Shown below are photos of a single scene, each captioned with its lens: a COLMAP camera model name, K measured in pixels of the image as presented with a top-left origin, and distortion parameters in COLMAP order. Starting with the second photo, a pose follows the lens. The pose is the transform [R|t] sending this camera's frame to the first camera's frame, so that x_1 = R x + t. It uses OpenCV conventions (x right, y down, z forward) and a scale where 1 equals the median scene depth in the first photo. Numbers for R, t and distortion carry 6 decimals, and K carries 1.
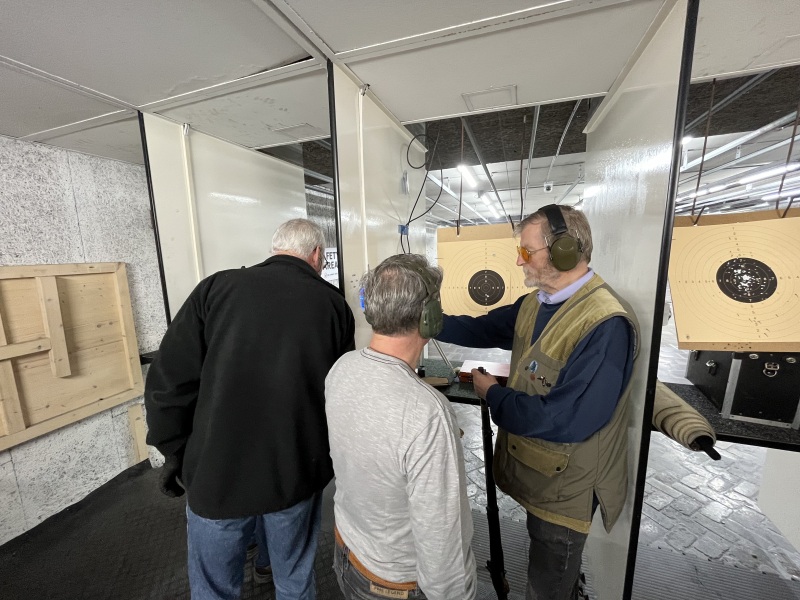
lens RADIAL K [[327.3, 0, 400.4], [0, 327.3, 301.0], [0, 0, 1]] dist [-0.005046, 0.000794]
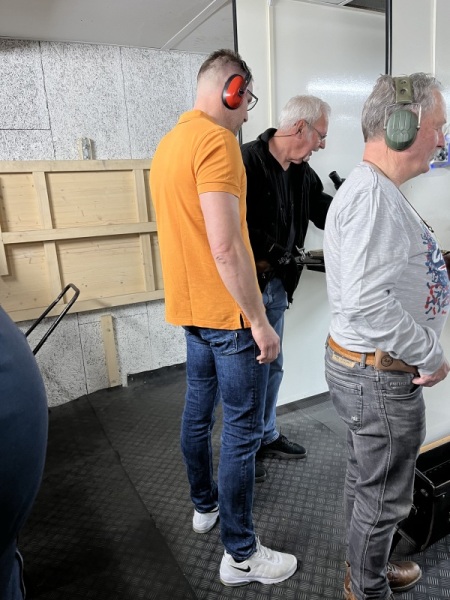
lens RADIAL K [[449.2, 0, 223.3], [0, 449.2, 302.4], [0, 0, 1]] dist [0.056731, -0.084650]
pose [[0.735105, 0.146587, -0.661917, 0.252445], [-0.066764, 0.987251, 0.144489, 0.174677], [0.674658, -0.062022, 0.735520, -0.141964]]
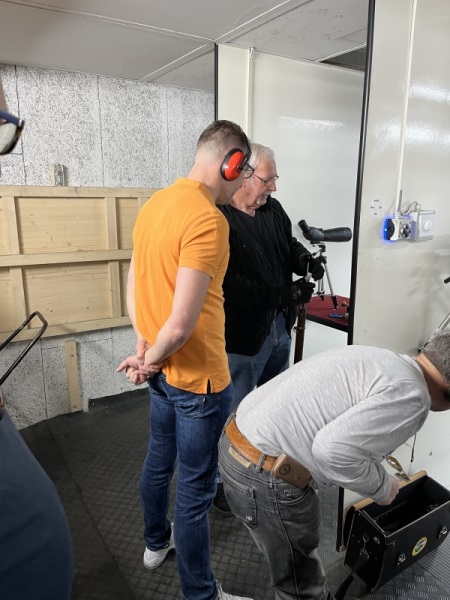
lens RADIAL K [[449.2, 0, 221.9], [0, 449.2, 304.4], [0, 0, 1]] dist [0.056731, -0.084650]
pose [[0.784768, 0.175993, -0.594277, 0.231151], [-0.121785, 0.983931, 0.130565, 0.065794], [0.607707, -0.030090, 0.793591, -0.187226]]
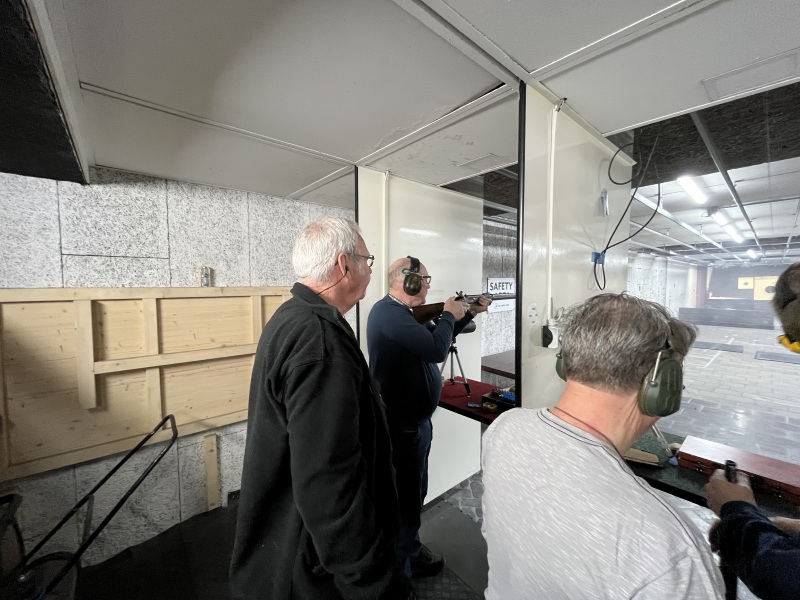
lens RADIAL K [[327.3, 0, 400.9], [0, 327.3, 301.1], [0, 0, 1]] dist [-0.005046, 0.000794]
pose [[0.873615, 0.051333, -0.483903, -0.021040], [-0.094320, 0.993424, -0.064898, -0.007432], [0.477389, 0.102337, 0.872712, 0.043639]]
